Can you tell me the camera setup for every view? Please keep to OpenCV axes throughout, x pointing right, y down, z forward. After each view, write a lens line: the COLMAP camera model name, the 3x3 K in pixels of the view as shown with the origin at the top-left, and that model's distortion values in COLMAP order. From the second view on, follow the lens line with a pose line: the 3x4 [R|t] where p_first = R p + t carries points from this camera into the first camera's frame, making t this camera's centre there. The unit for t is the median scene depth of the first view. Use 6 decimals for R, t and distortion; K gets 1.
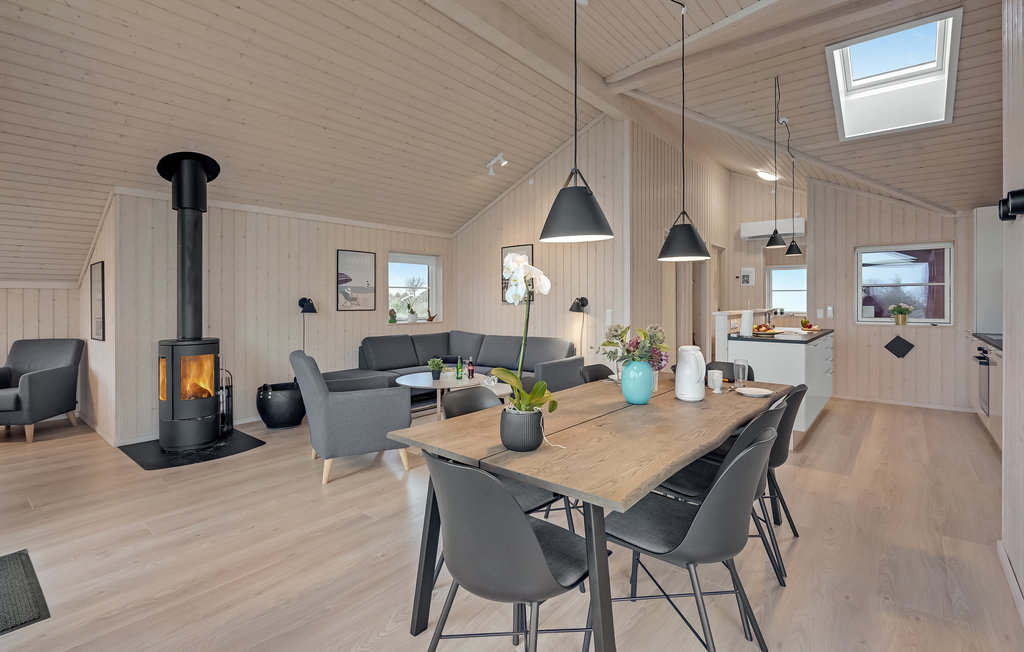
lens RADIAL K [[481.5, 0, 506.8], [0, 481.5, 298.2], [0, 0, 1]] dist [-0.000643, 0.000723]
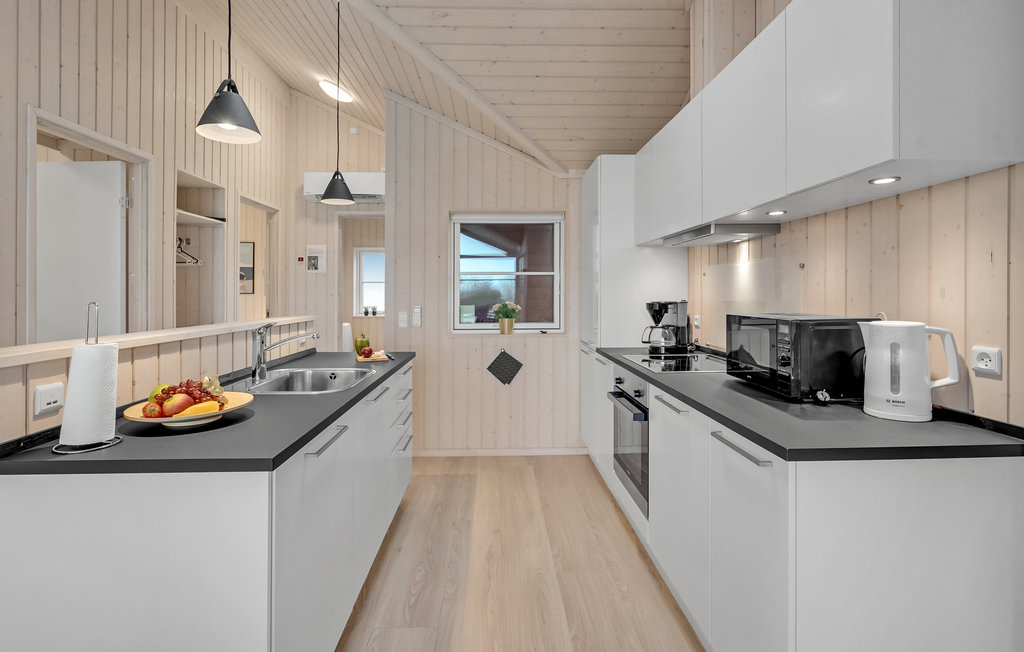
lens RADIAL K [[481.5, 0, 504.7], [0, 481.5, 291.7], [0, 0, 1]] dist [-0.000643, 0.000723]
pose [[0.753784, 0.002204, 0.657119, 0.387634], [-0.002134, 0.999997, -0.000905, -0.001929], [-0.657119, -0.000720, 0.753787, 0.511967]]
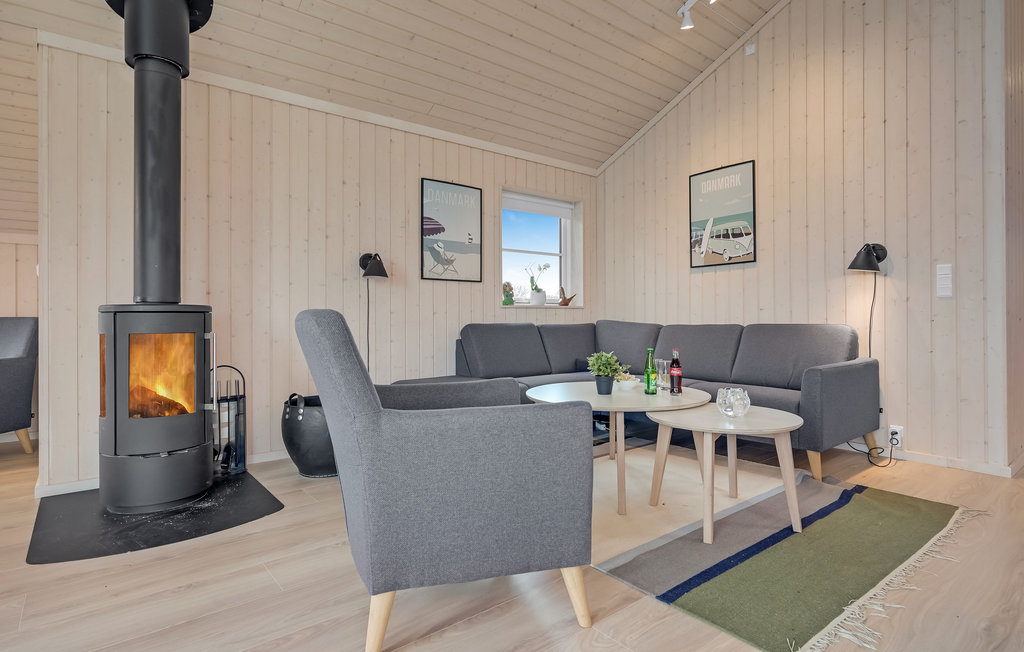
lens RADIAL K [[533.1, 0, 513.0], [0, 533.1, 312.1], [0, 0, 1]] dist [-0.005004, -0.000800]
pose [[0.982318, -0.002718, -0.187199, -0.117121], [0.002207, 0.999993, -0.002938, 0.072251], [0.187206, 0.002473, 0.982318, 0.373128]]
